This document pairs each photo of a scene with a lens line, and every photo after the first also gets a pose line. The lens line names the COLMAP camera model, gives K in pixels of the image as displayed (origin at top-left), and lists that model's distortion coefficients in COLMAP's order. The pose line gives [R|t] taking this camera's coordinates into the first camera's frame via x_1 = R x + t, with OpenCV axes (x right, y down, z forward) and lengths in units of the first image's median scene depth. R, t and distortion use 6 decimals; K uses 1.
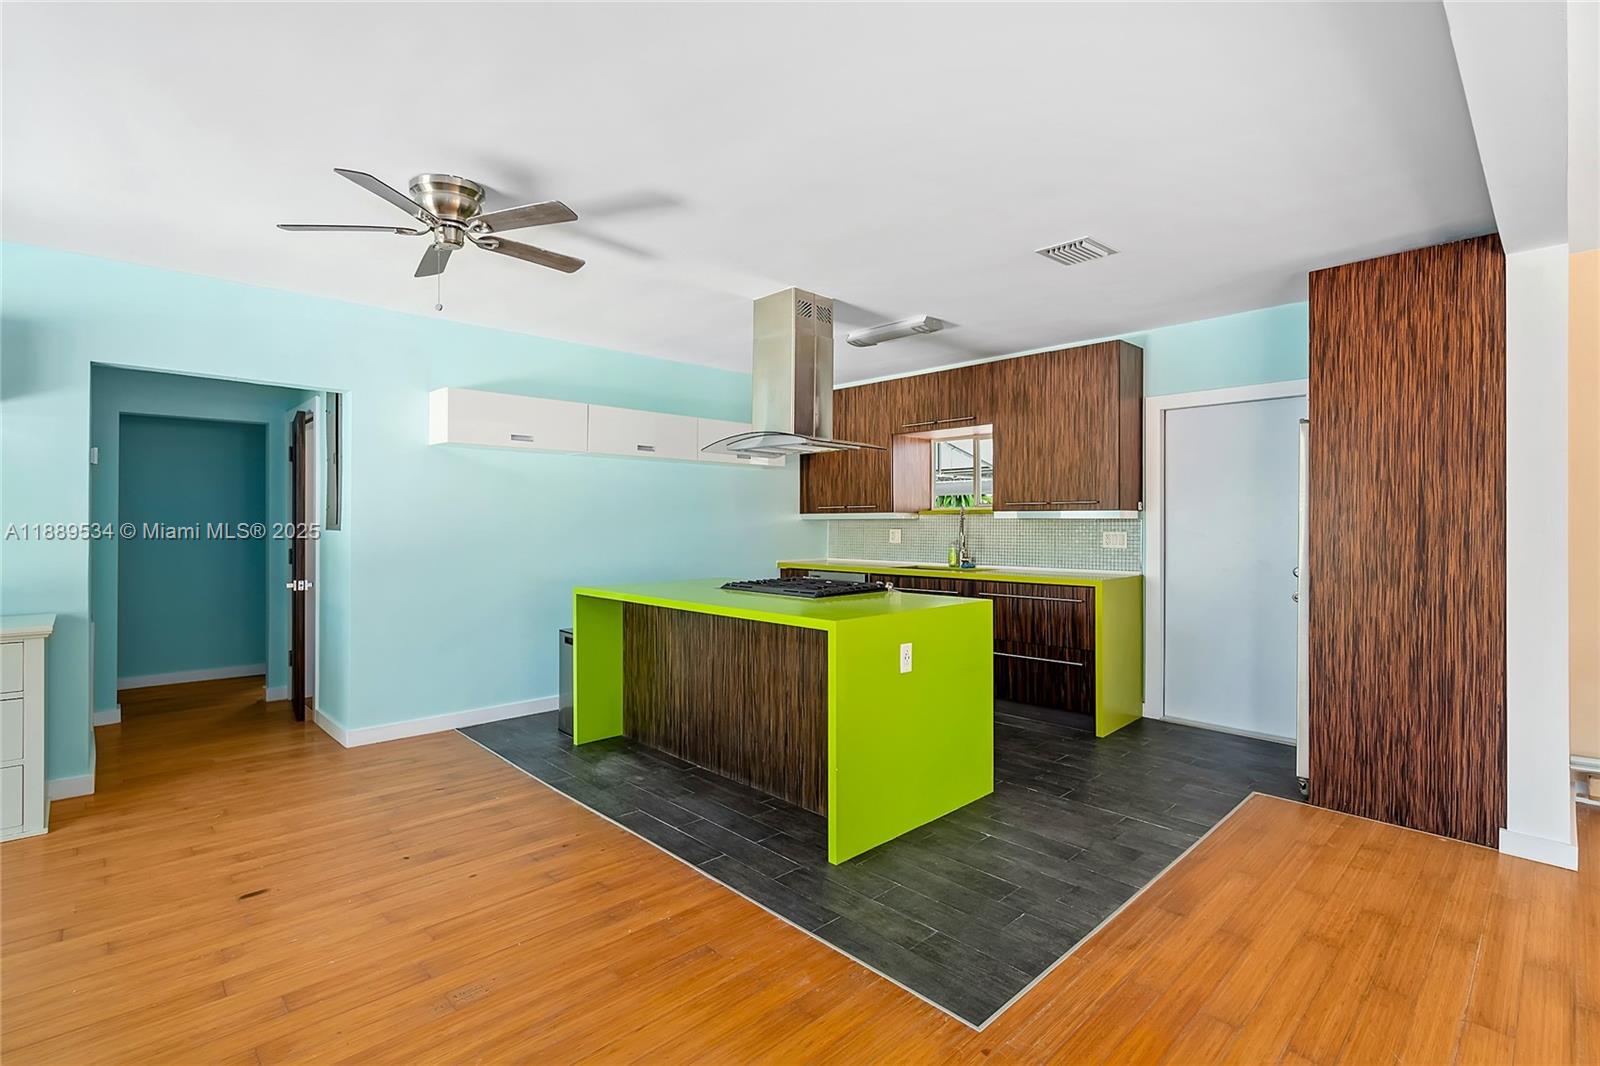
lens RADIAL K [[733.3, 0, 789.7], [0, 733.3, 528.9], [0, 0, 1]] dist [-0.006537, 0.003126]
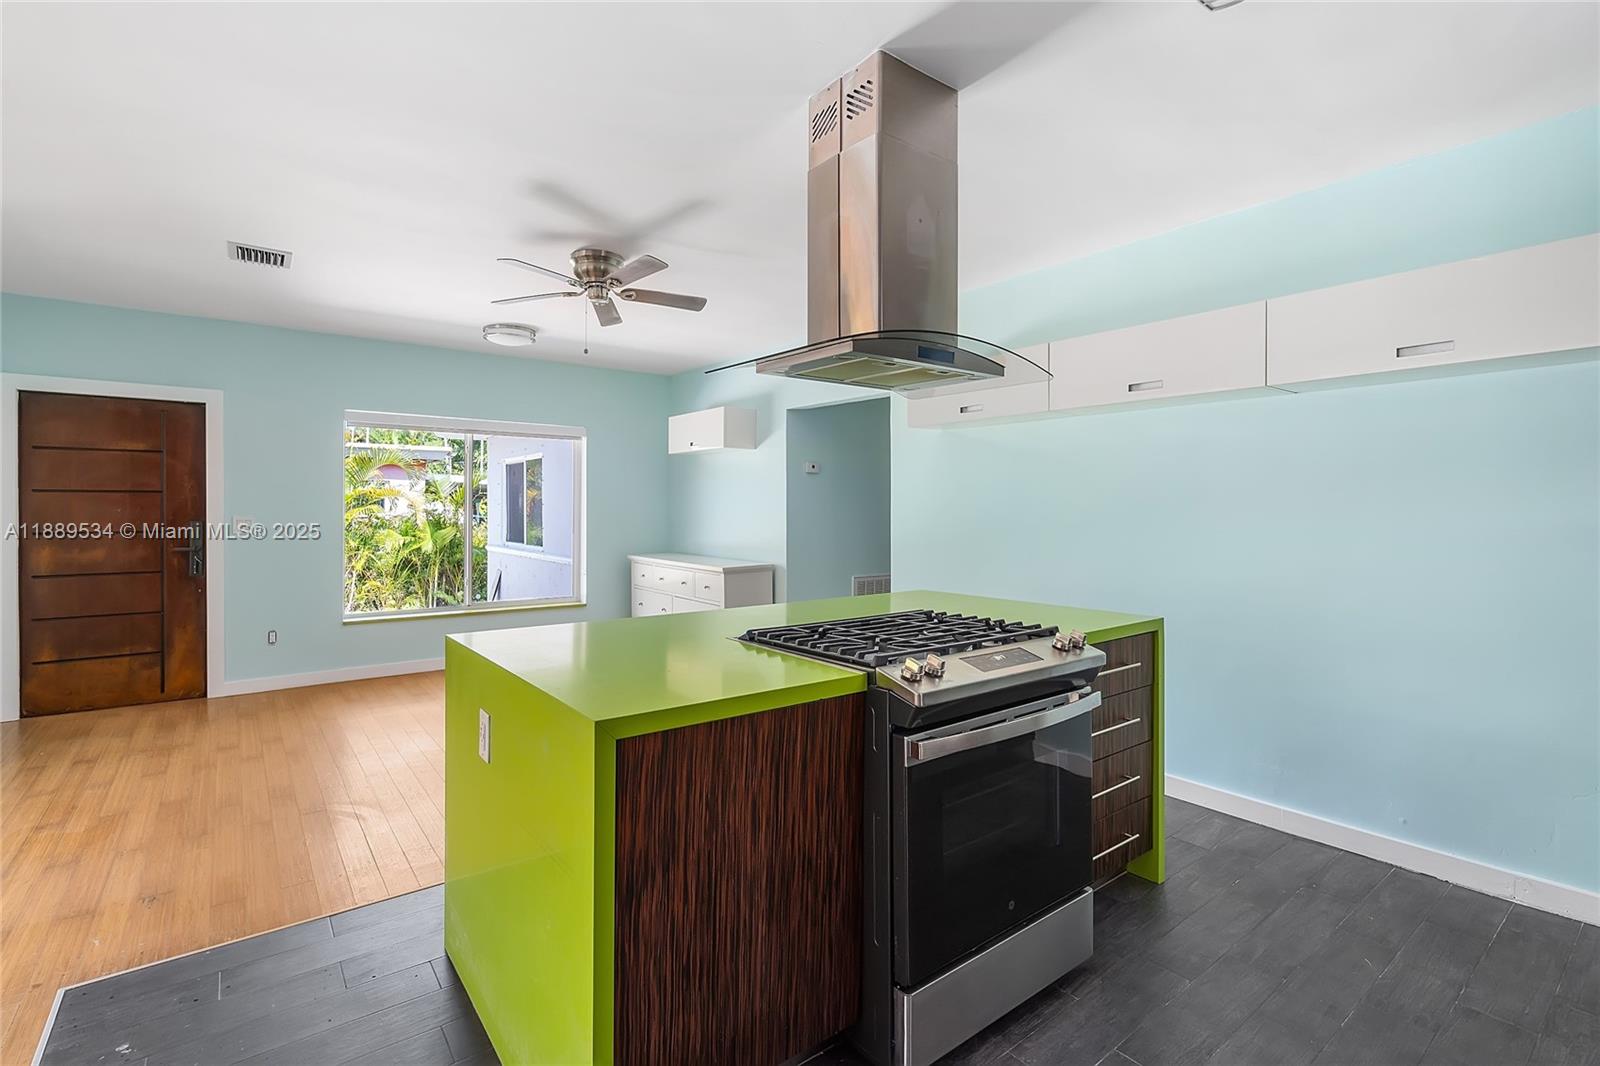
lens RADIAL K [[733.3, 0, 780.5], [0, 733.3, 515.5], [0, 0, 1]] dist [-0.006537, 0.003126]
pose [[-0.113326, 0.007516, -0.993529, 0.547426], [-0.009319, 0.999919, 0.008628, -0.008649], [0.993514, 0.010236, -0.113247, 0.985686]]
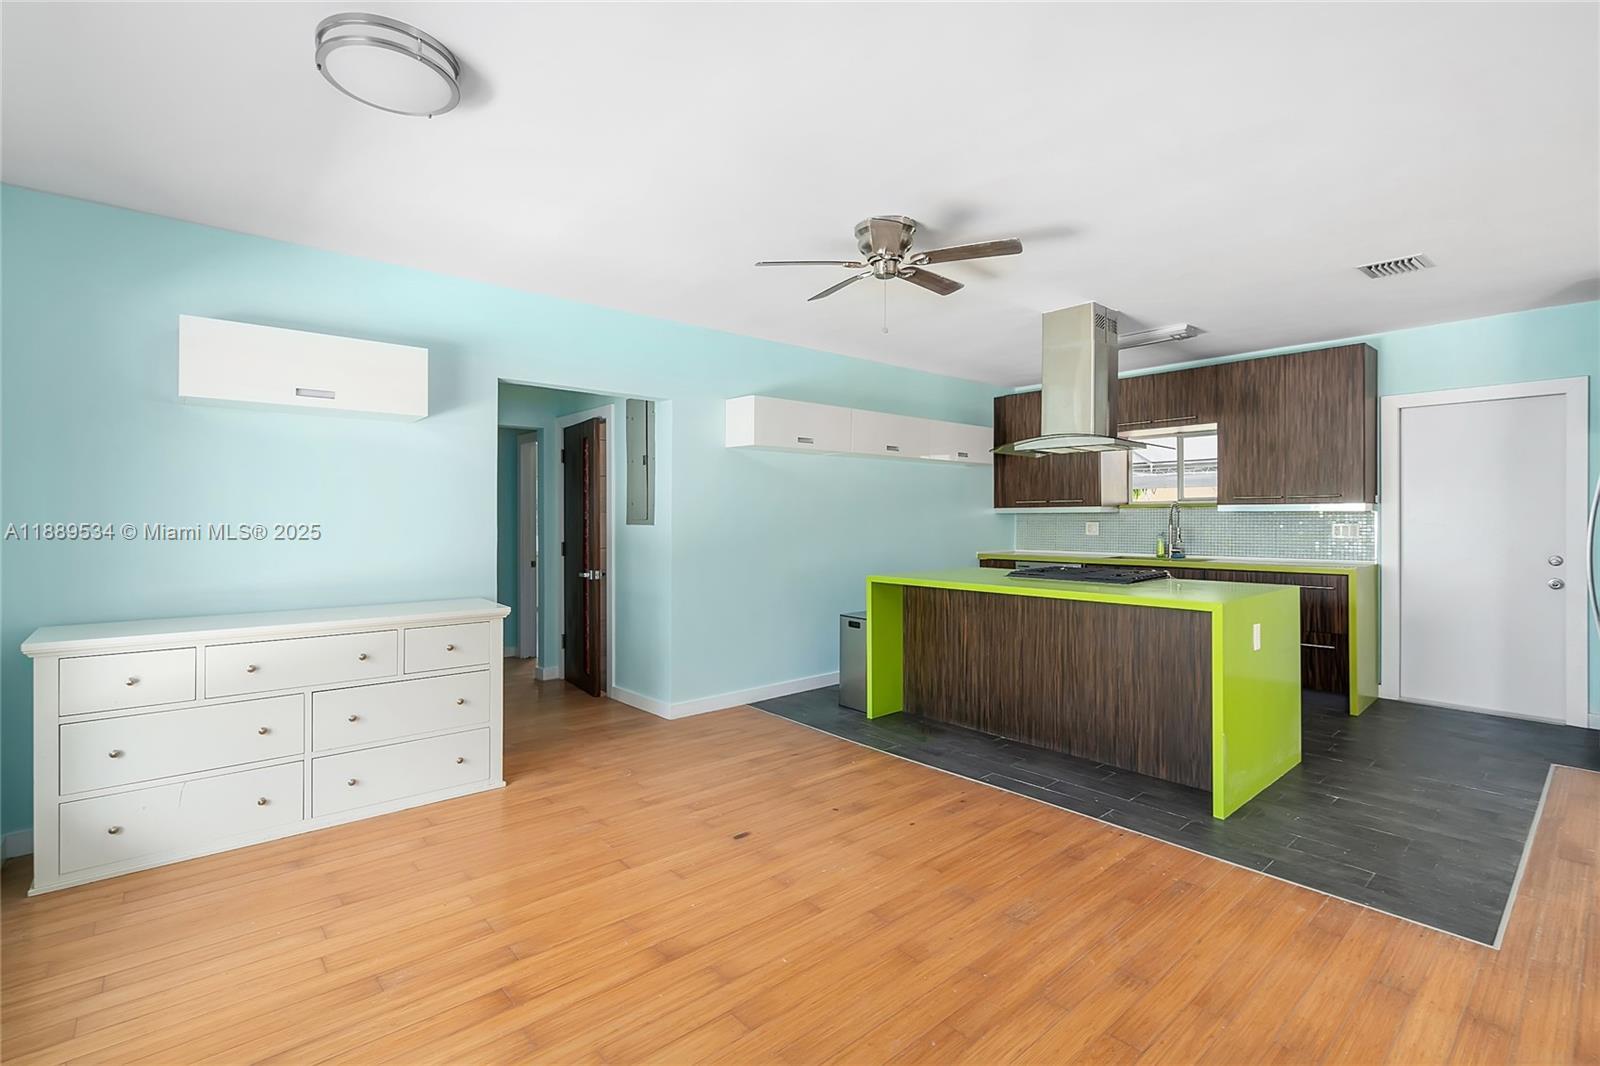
lens RADIAL K [[733.3, 0, 793.4], [0, 733.3, 514.5], [0, 0, 1]] dist [-0.006537, 0.003126]
pose [[0.999013, -0.004017, -0.044247, -0.374040], [0.003612, 0.999951, -0.009231, -0.002534], [0.044282, 0.009062, 0.998978, -0.109103]]
